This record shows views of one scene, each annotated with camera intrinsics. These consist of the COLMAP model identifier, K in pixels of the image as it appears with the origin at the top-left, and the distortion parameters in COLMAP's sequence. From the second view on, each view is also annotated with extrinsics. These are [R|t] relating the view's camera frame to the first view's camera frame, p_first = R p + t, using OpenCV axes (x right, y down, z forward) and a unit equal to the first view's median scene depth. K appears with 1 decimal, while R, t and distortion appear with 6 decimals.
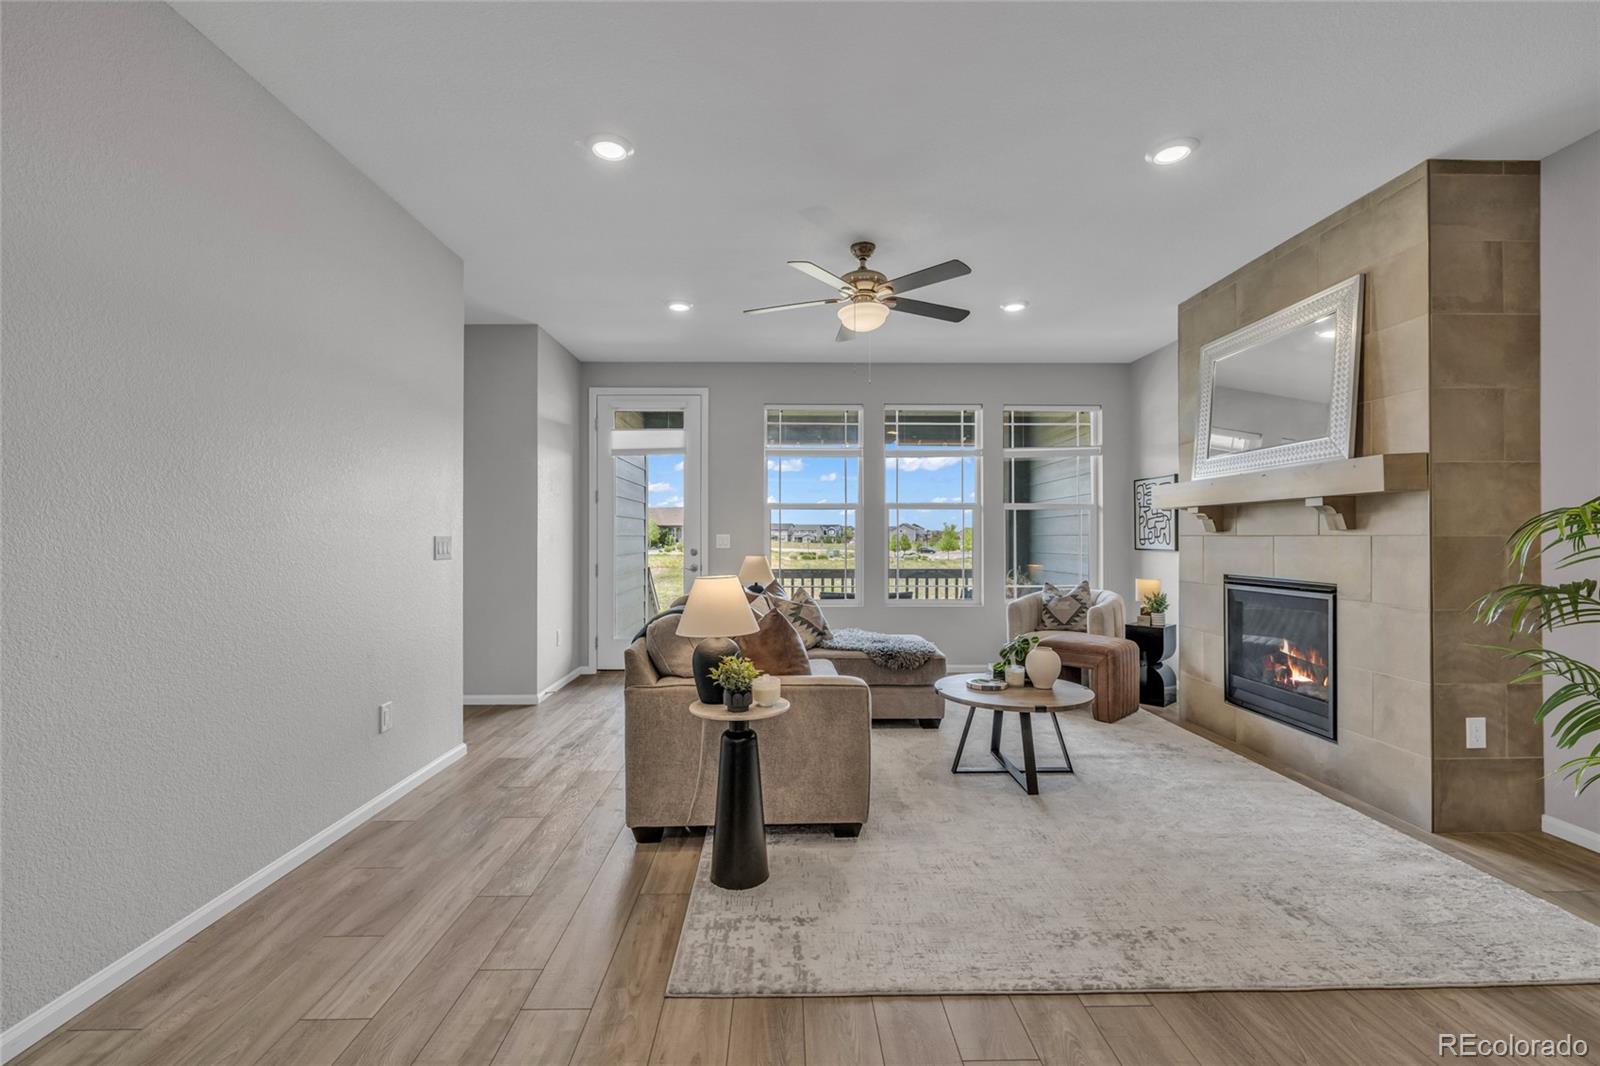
lens RADIAL K [[667.7, 0, 802.3], [0, 667.7, 533.3], [0, 0, 1]] dist [-0.000745, 0.000708]
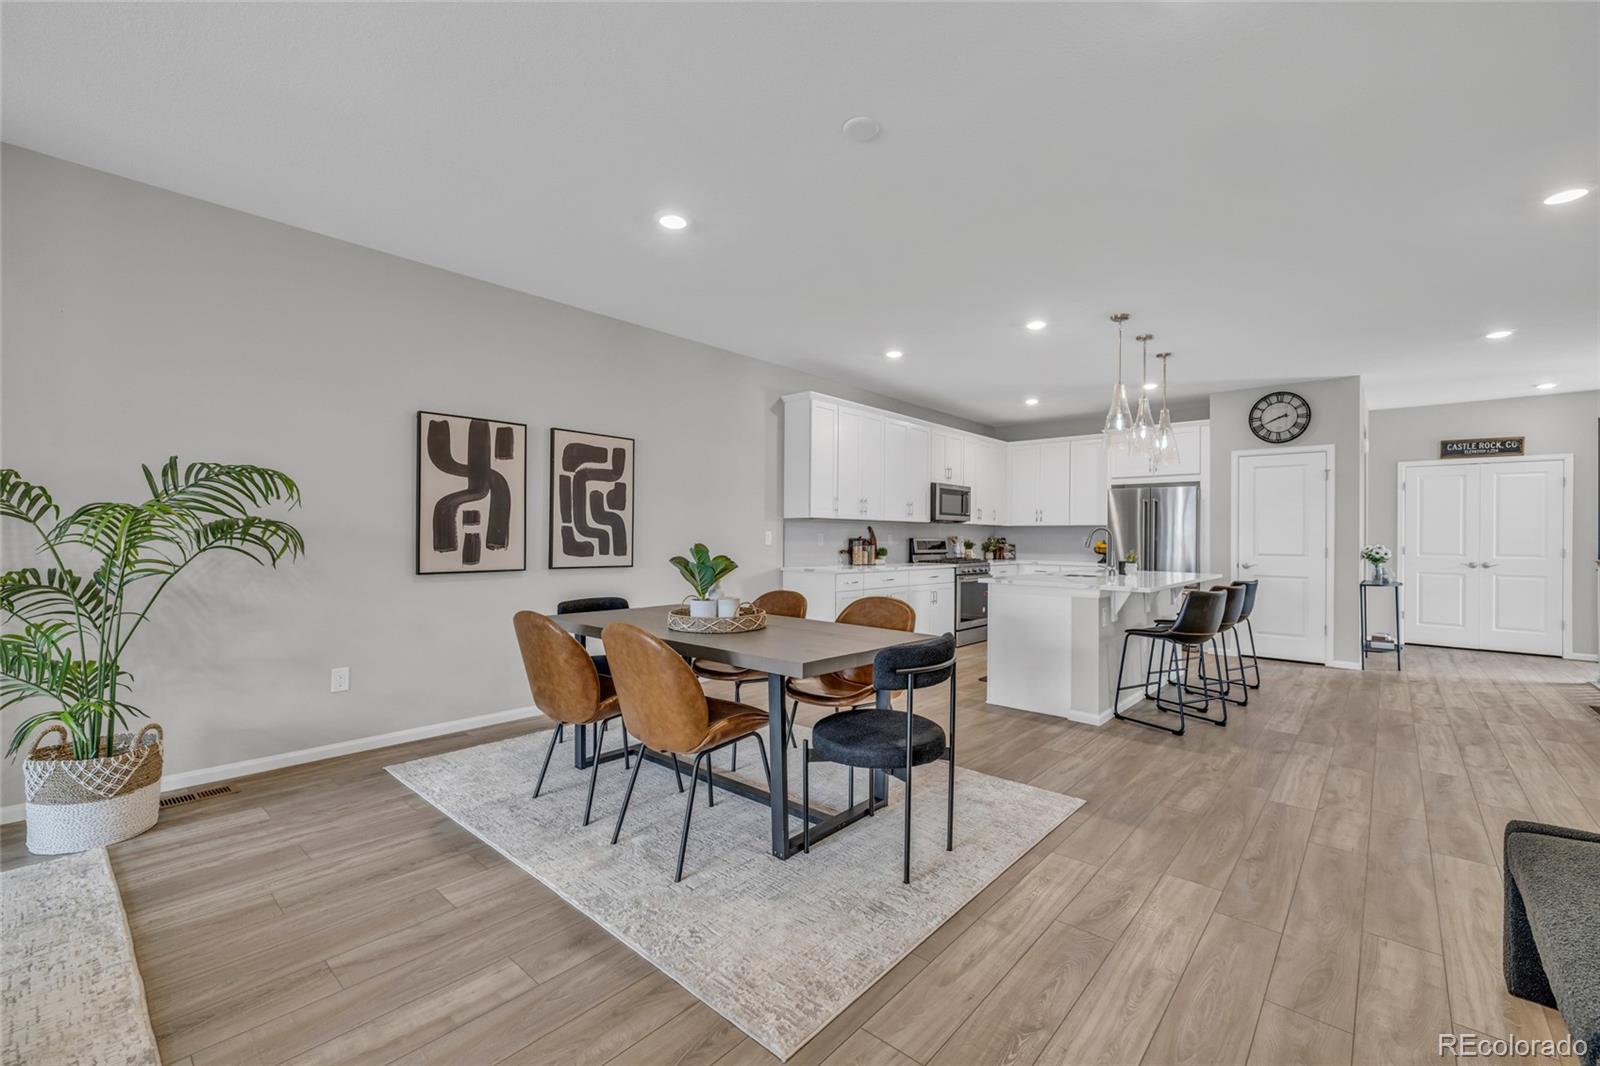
lens RADIAL K [[667.7, 0, 803.5], [0, 667.7, 534.1], [0, 0, 1]] dist [-0.000745, 0.000708]
pose [[-0.732108, -0.005683, 0.681165, -0.355829], [-0.014676, 0.999865, -0.007432, 0.005698], [-0.681030, -0.015438, -0.732093, 0.588452]]
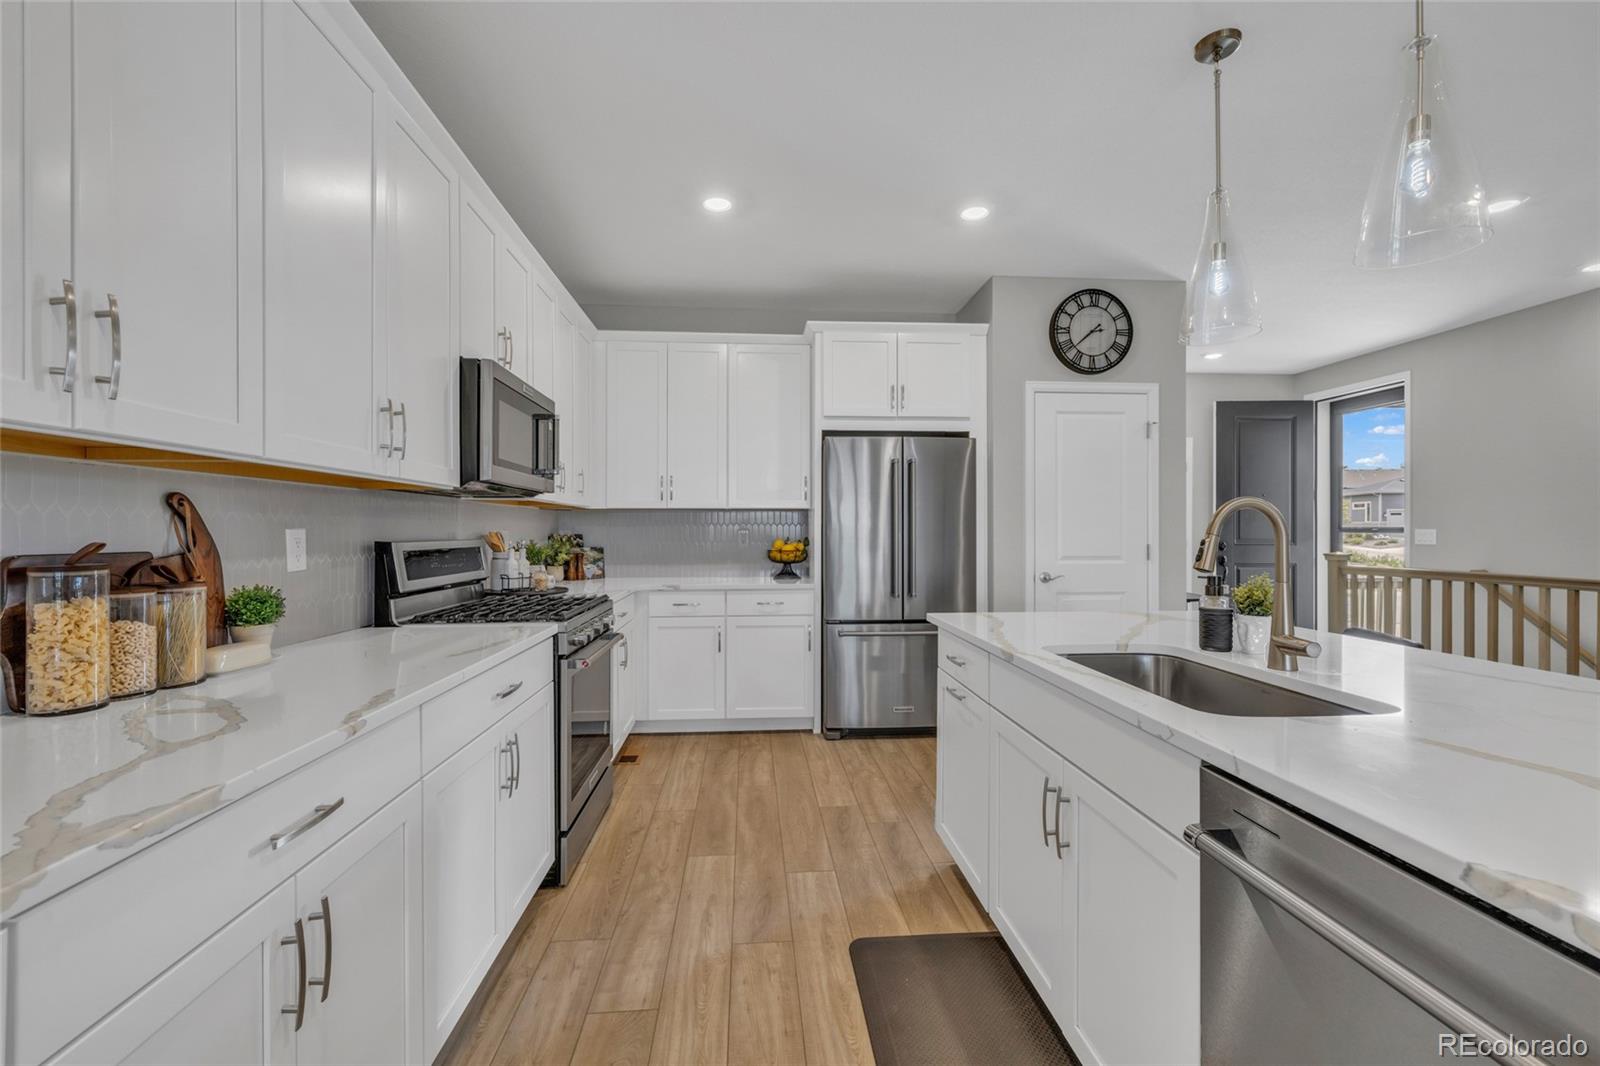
lens RADIAL K [[667.7, 0, 800.2], [0, 667.7, 530.3], [0, 0, 1]] dist [-0.000745, 0.000708]
pose [[-0.998792, -0.000975, -0.049125, 0.580356], [-0.000646, 0.999977, -0.006713, -0.010284], [0.049130, -0.006673, -0.998770, -0.695712]]
